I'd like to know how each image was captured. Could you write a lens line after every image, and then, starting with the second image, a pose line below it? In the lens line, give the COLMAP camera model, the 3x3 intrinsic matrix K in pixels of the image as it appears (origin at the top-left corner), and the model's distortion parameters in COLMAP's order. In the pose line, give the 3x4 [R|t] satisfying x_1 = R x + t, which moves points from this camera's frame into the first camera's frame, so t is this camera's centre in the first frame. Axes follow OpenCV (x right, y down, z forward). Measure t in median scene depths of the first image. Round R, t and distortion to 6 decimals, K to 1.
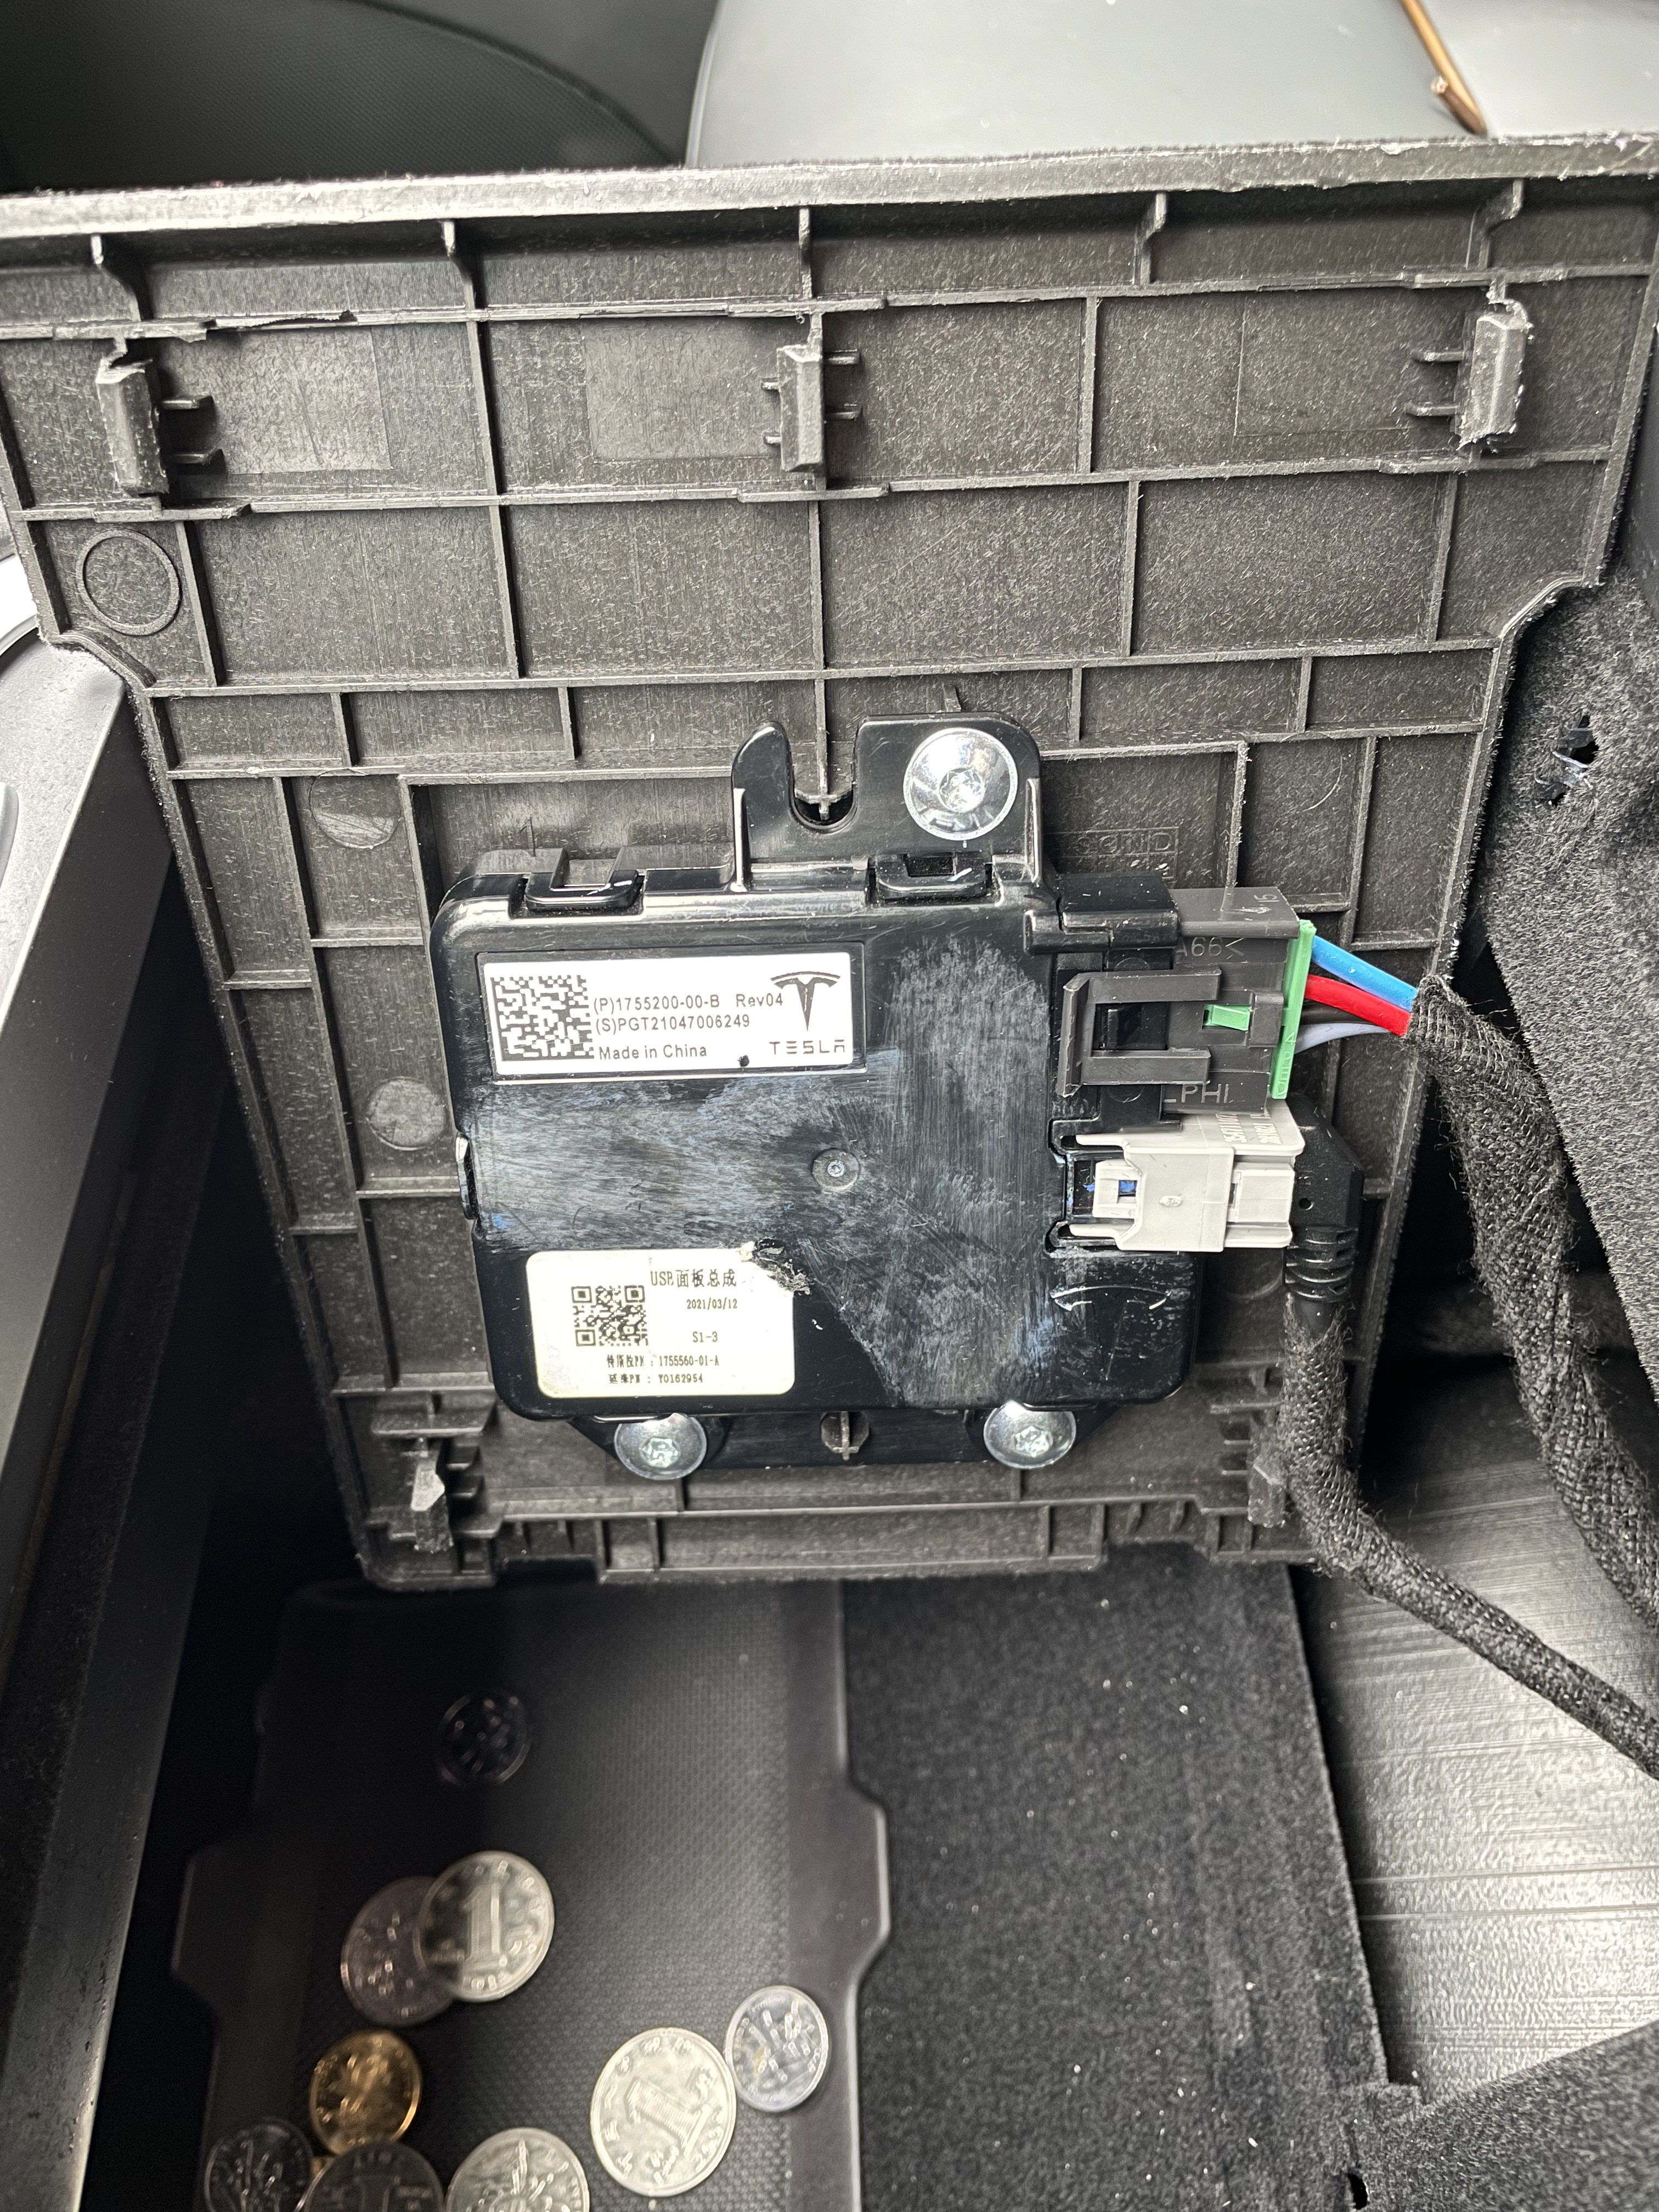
lens RADIAL K [[1676.0, 0, 819.9], [0, 1676.0, 1122.1], [0, 0, 1]] dist [0.010046, -0.041001]
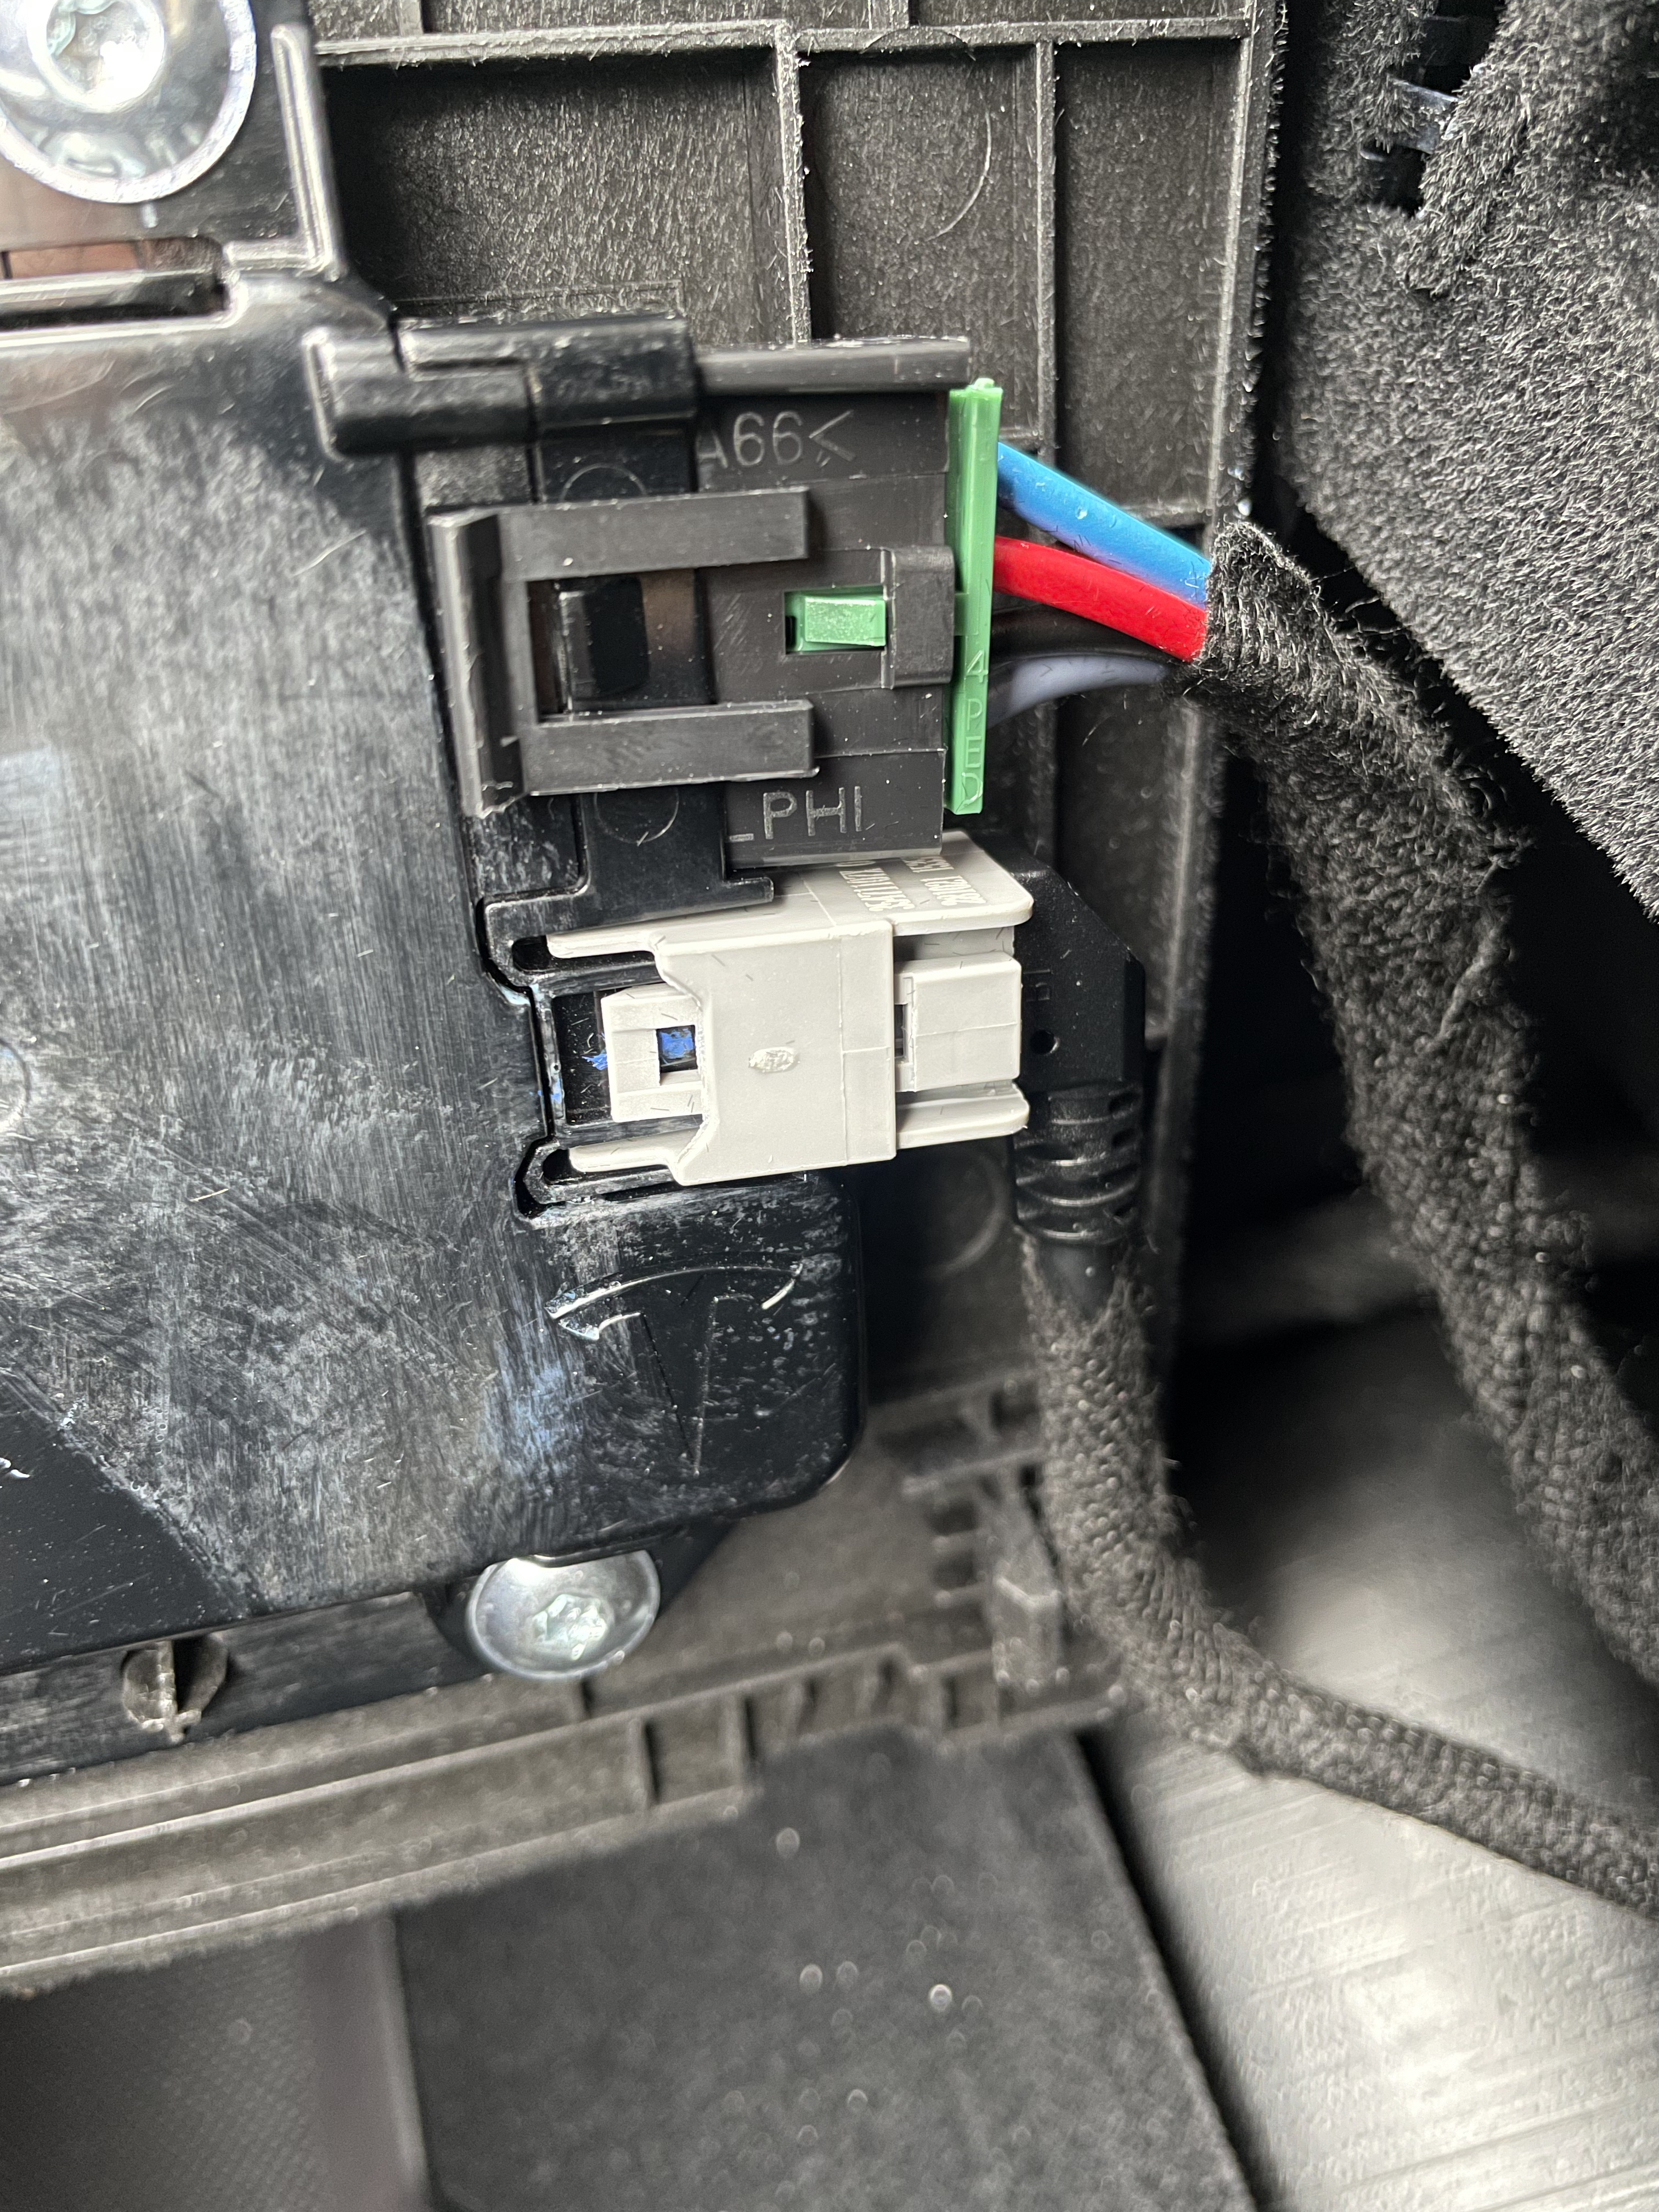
lens RADIAL K [[1676.0, 0, 817.0], [0, 1676.0, 1089.6], [0, 0, 1]] dist [0.010046, -0.041001]
pose [[0.965218, -0.125536, 0.229337, 0.113958], [0.139867, 0.989041, -0.047275, 0.076611], [-0.220889, 0.077707, 0.972198, 0.548987]]
